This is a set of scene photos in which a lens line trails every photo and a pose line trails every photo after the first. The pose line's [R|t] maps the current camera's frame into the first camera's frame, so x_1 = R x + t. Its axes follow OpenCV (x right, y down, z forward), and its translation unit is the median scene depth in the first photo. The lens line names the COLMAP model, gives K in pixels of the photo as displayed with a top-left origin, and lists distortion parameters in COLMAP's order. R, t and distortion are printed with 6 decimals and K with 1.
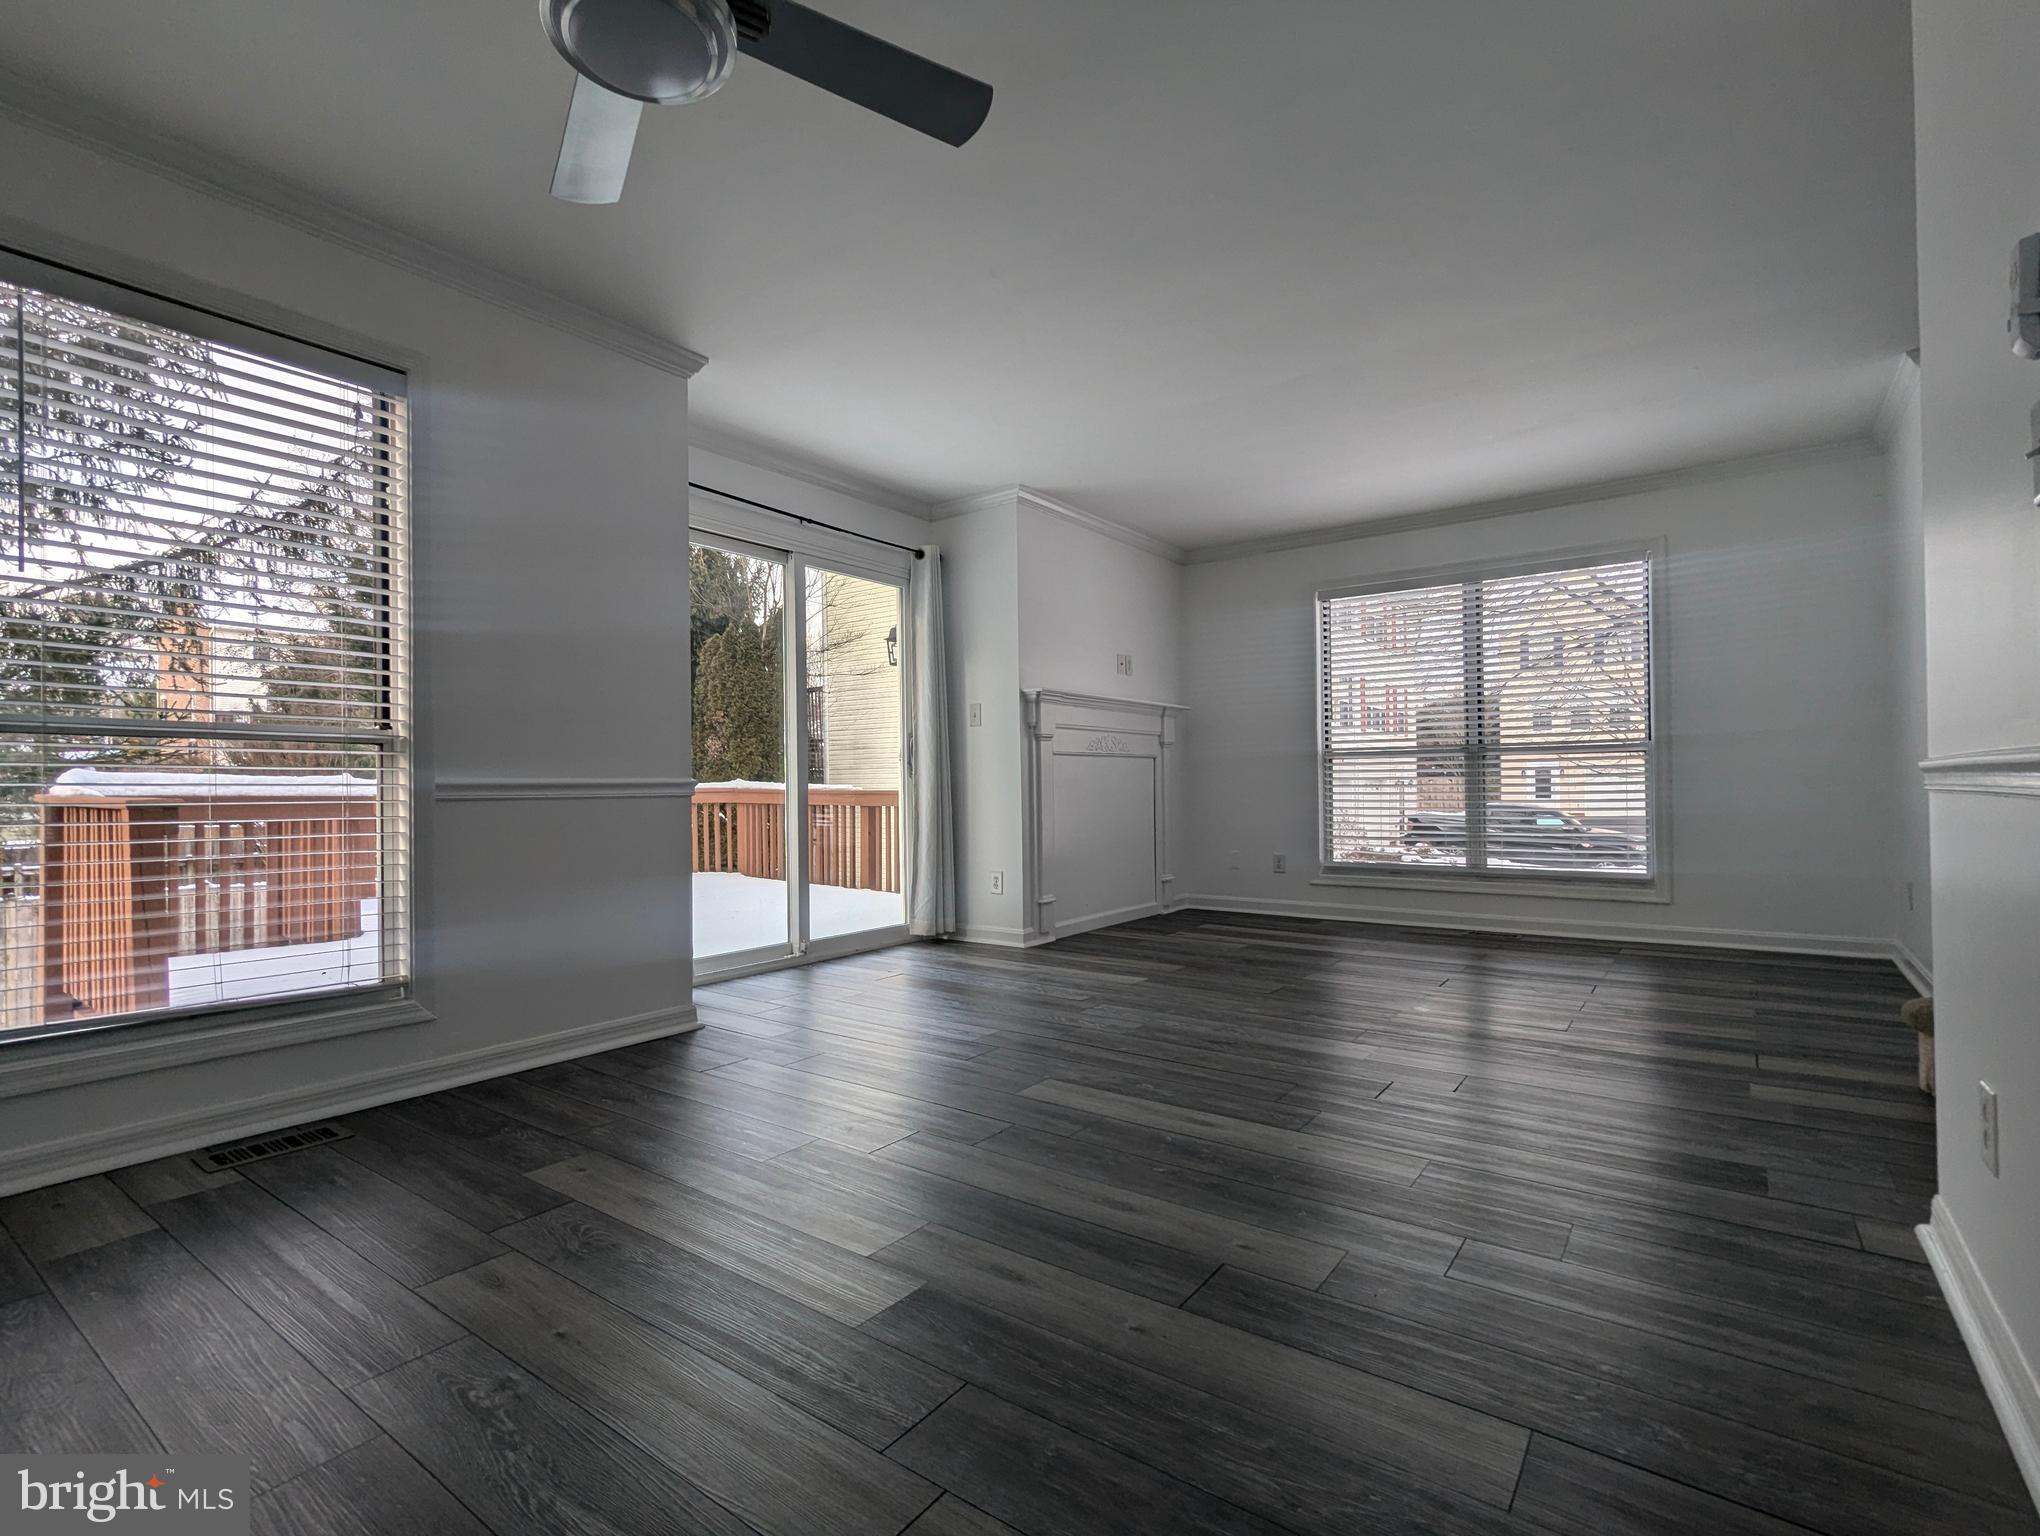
lens RADIAL K [[971.7, 0, 1001.0], [0, 971.7, 775.9], [0, 0, 1]] dist [-0.001374, 0.000396]
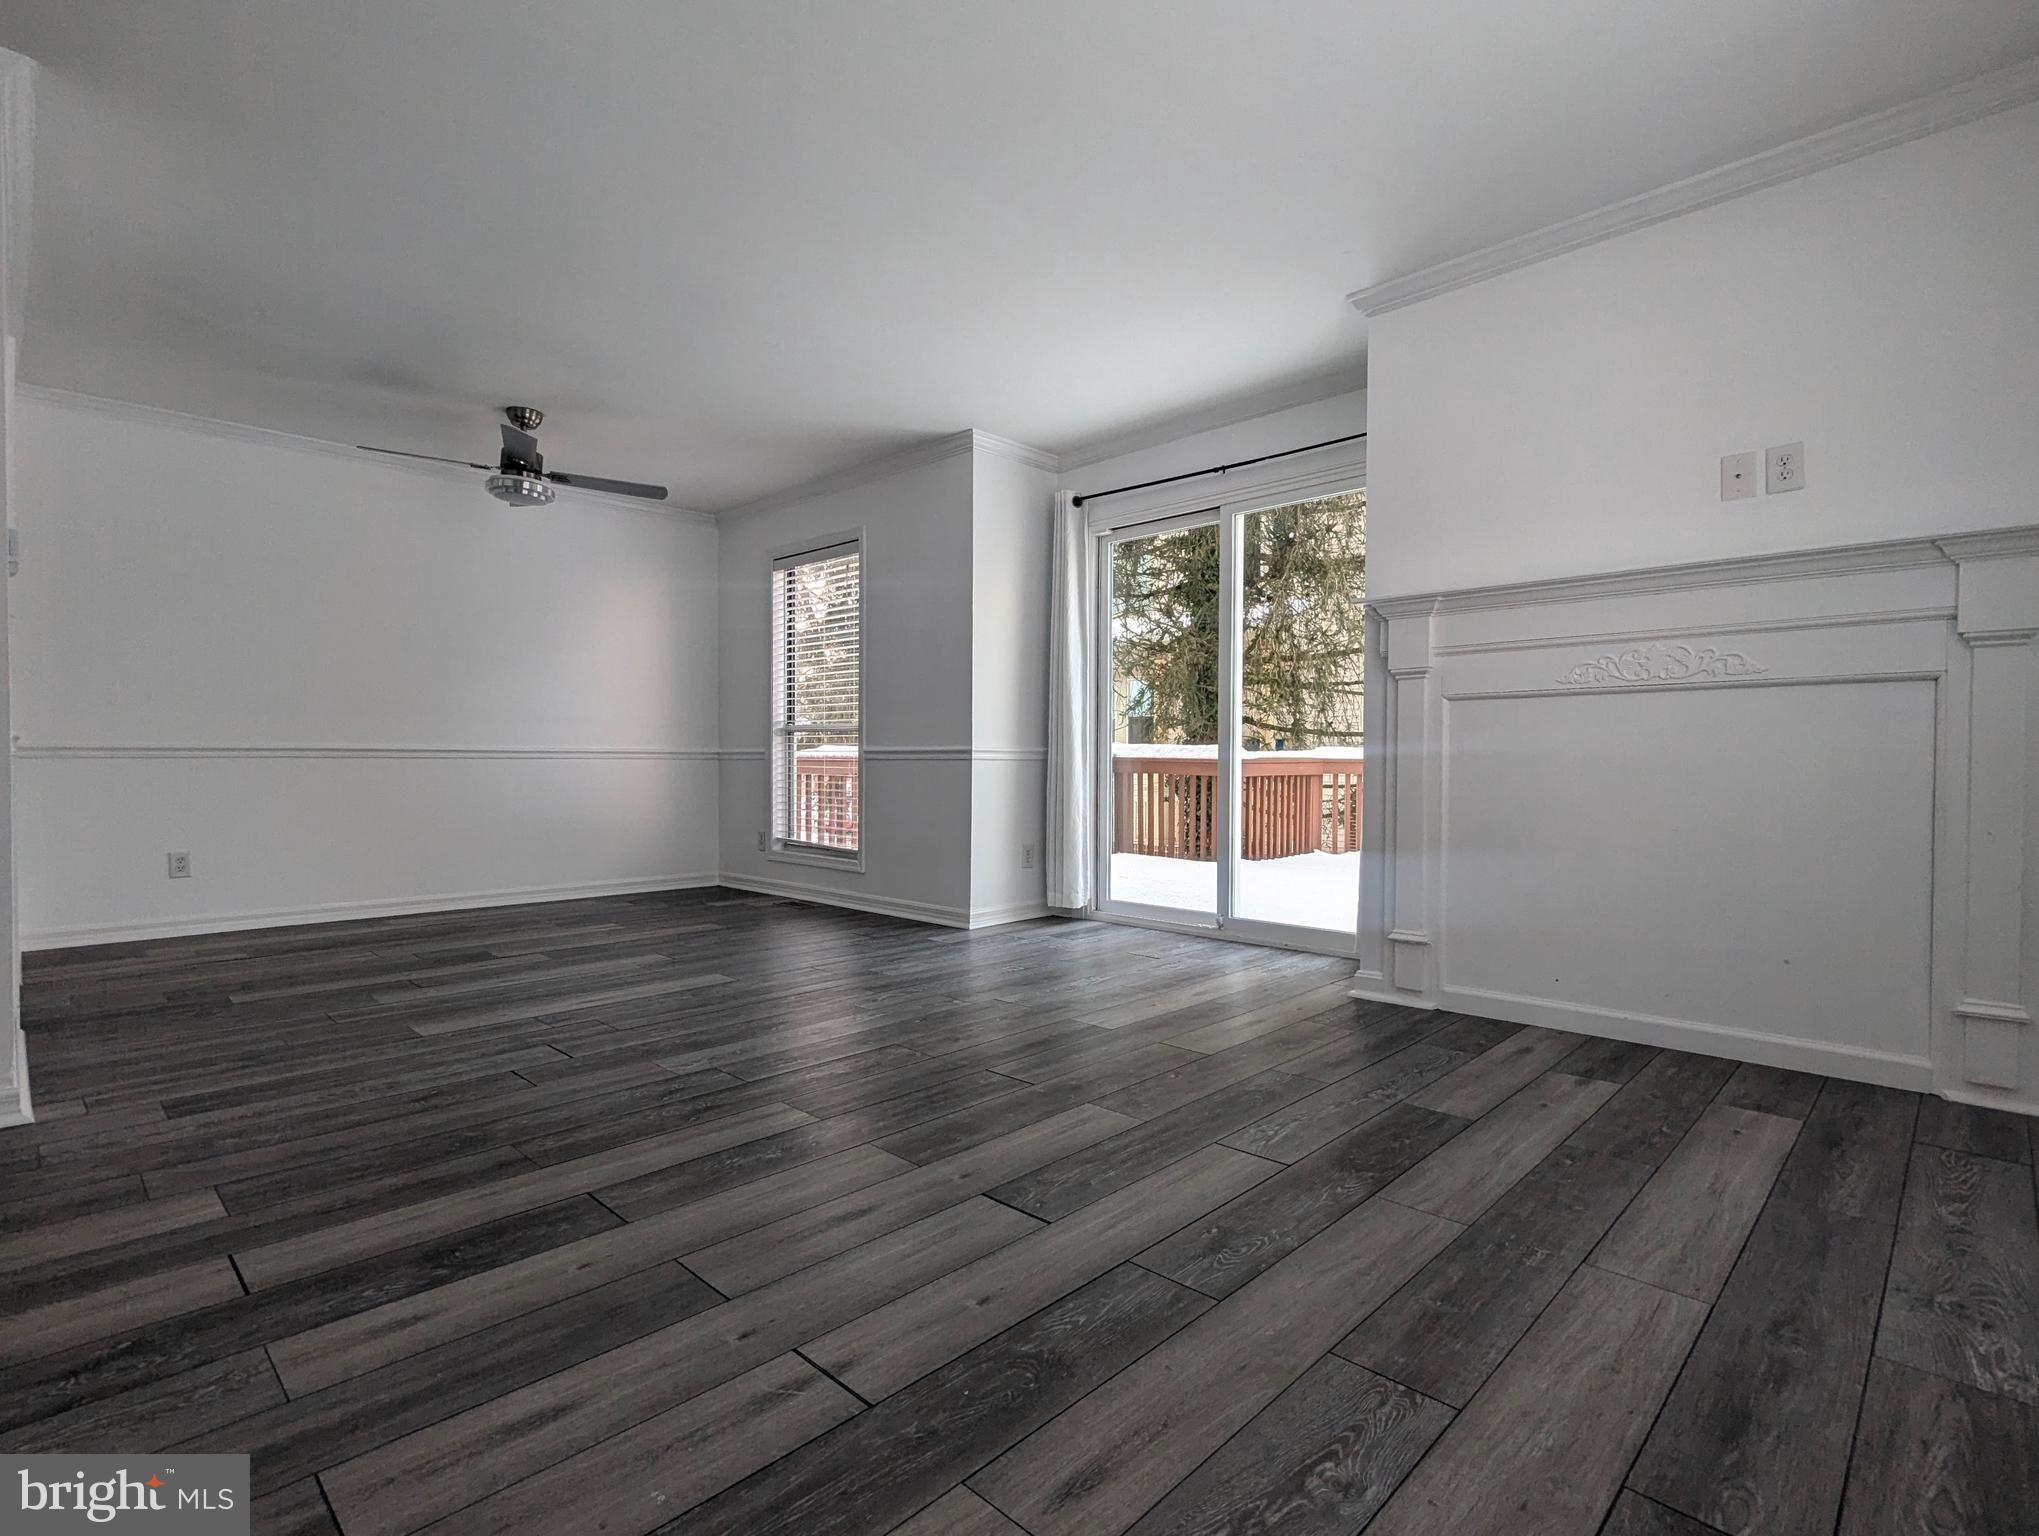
lens RADIAL K [[971.3, 0, 1009.9], [0, 971.3, 775.1], [0, 0, 1]] dist [-0.001374, 0.000396]
pose [[-0.134296, 0.026445, -0.990588, 0.575297], [0.010668, 0.999625, 0.025240, 0.005184], [0.990884, -0.007178, -0.134528, 0.694006]]
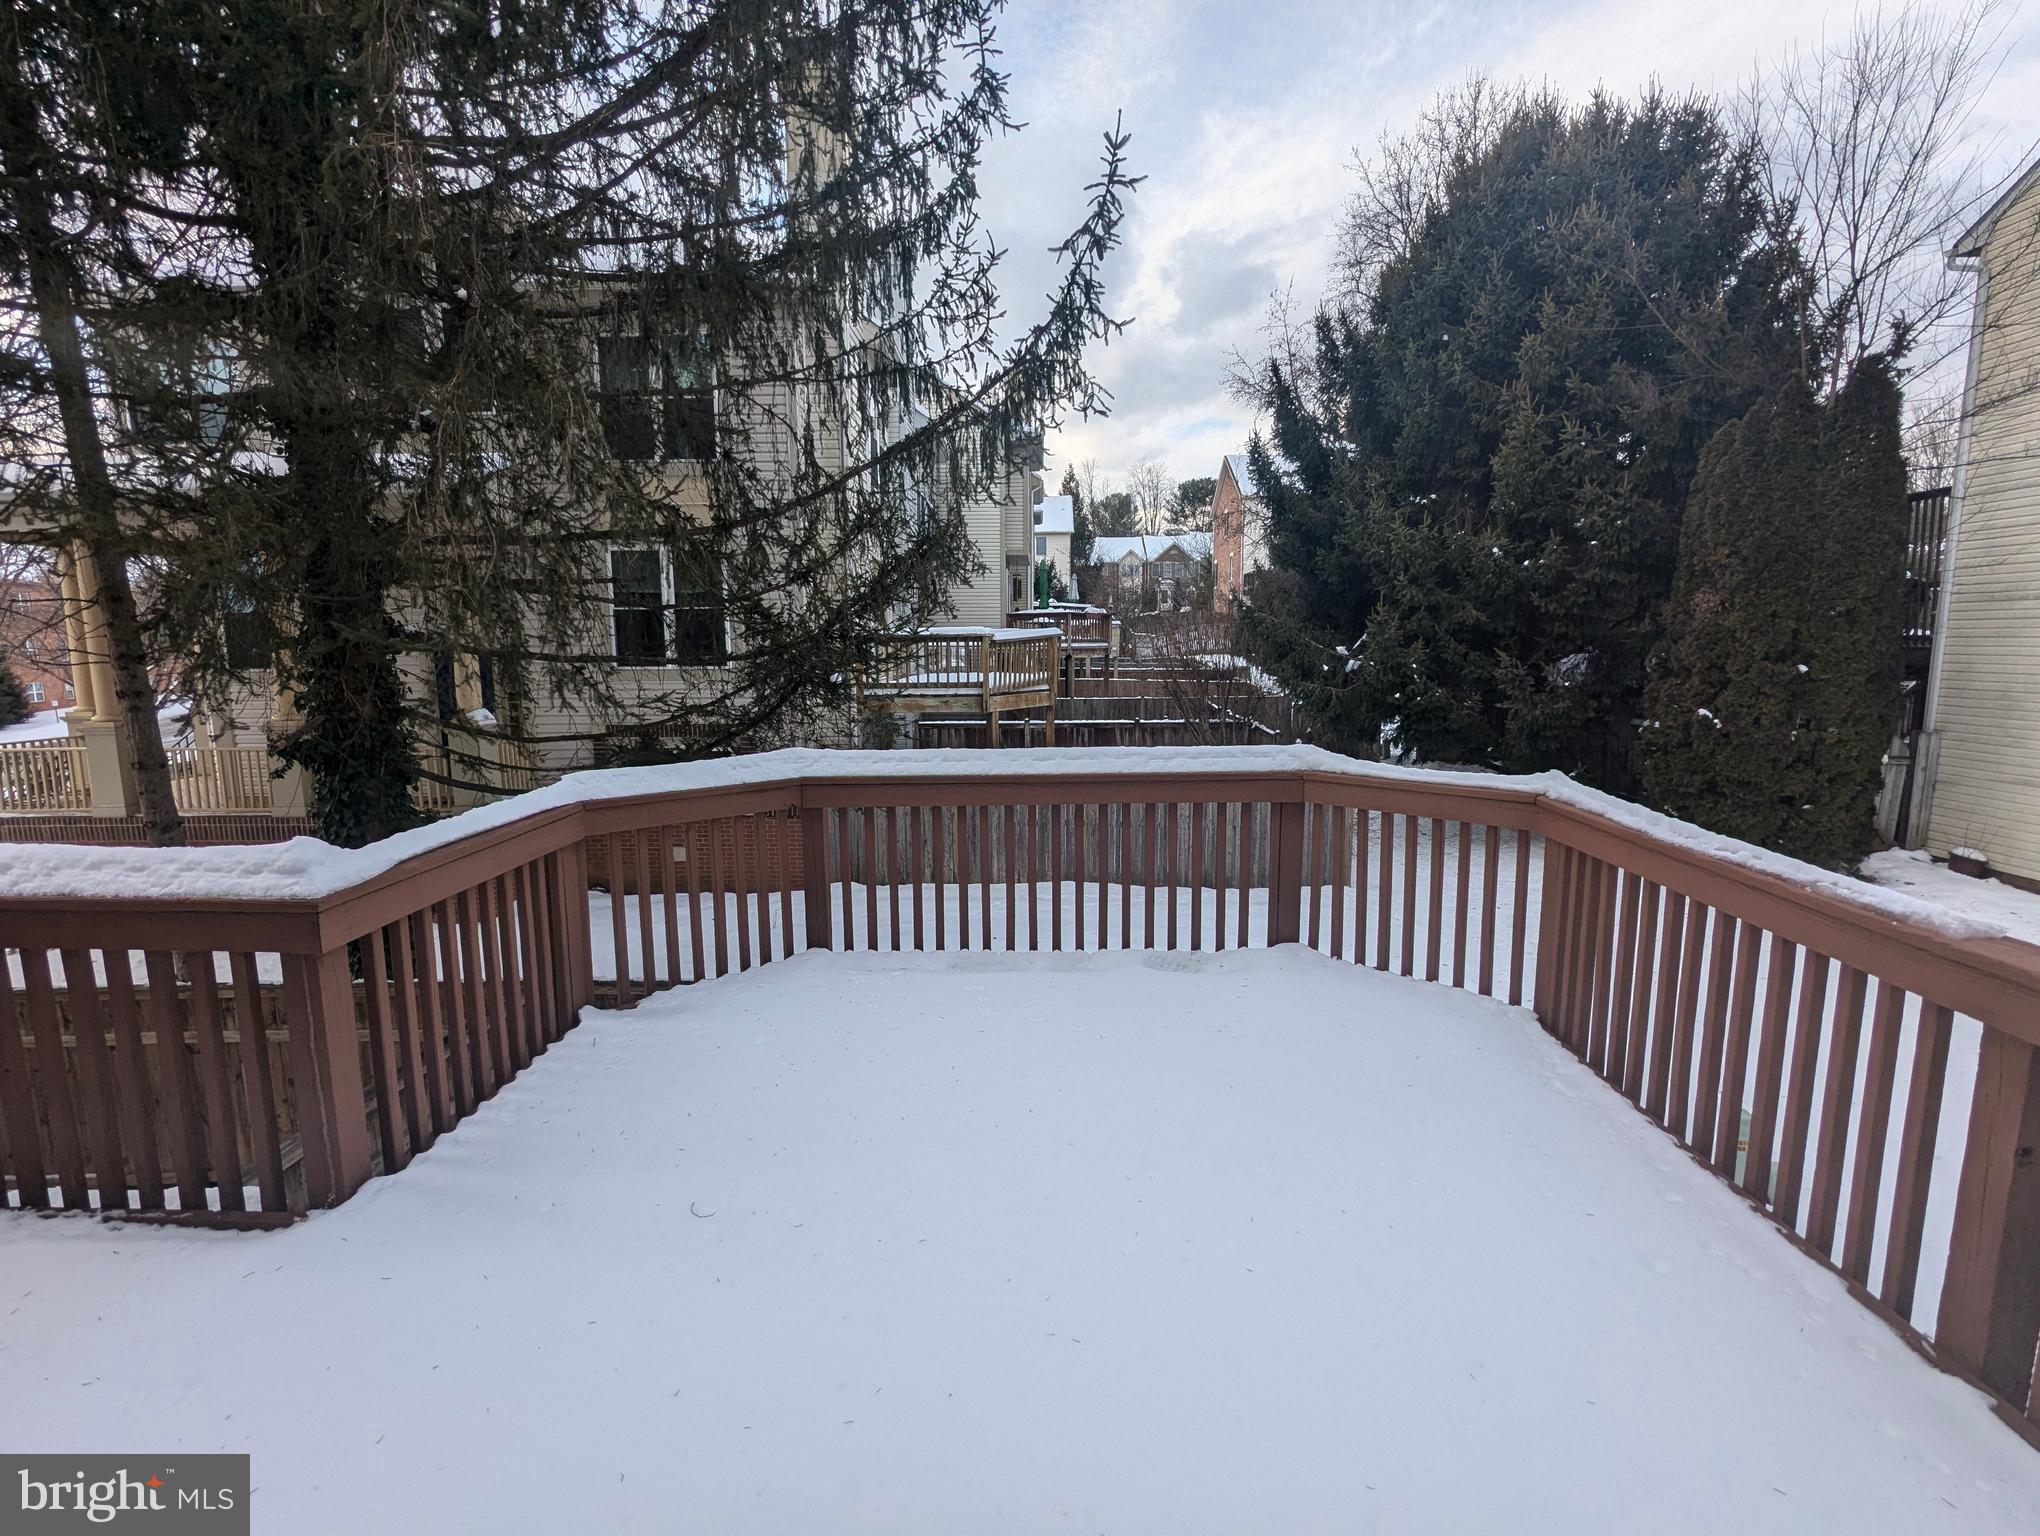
lens RADIAL K [[971.7, 0, 1019.0], [0, 971.7, 780.1], [0, 0, 1]] dist [-0.001374, 0.000396]
pose [[0.589518, 0.124217, -0.798147, -0.120235], [0.010137, 0.986890, 0.161079, -0.075244], [0.807692, -0.103050, 0.580529, 0.804792]]
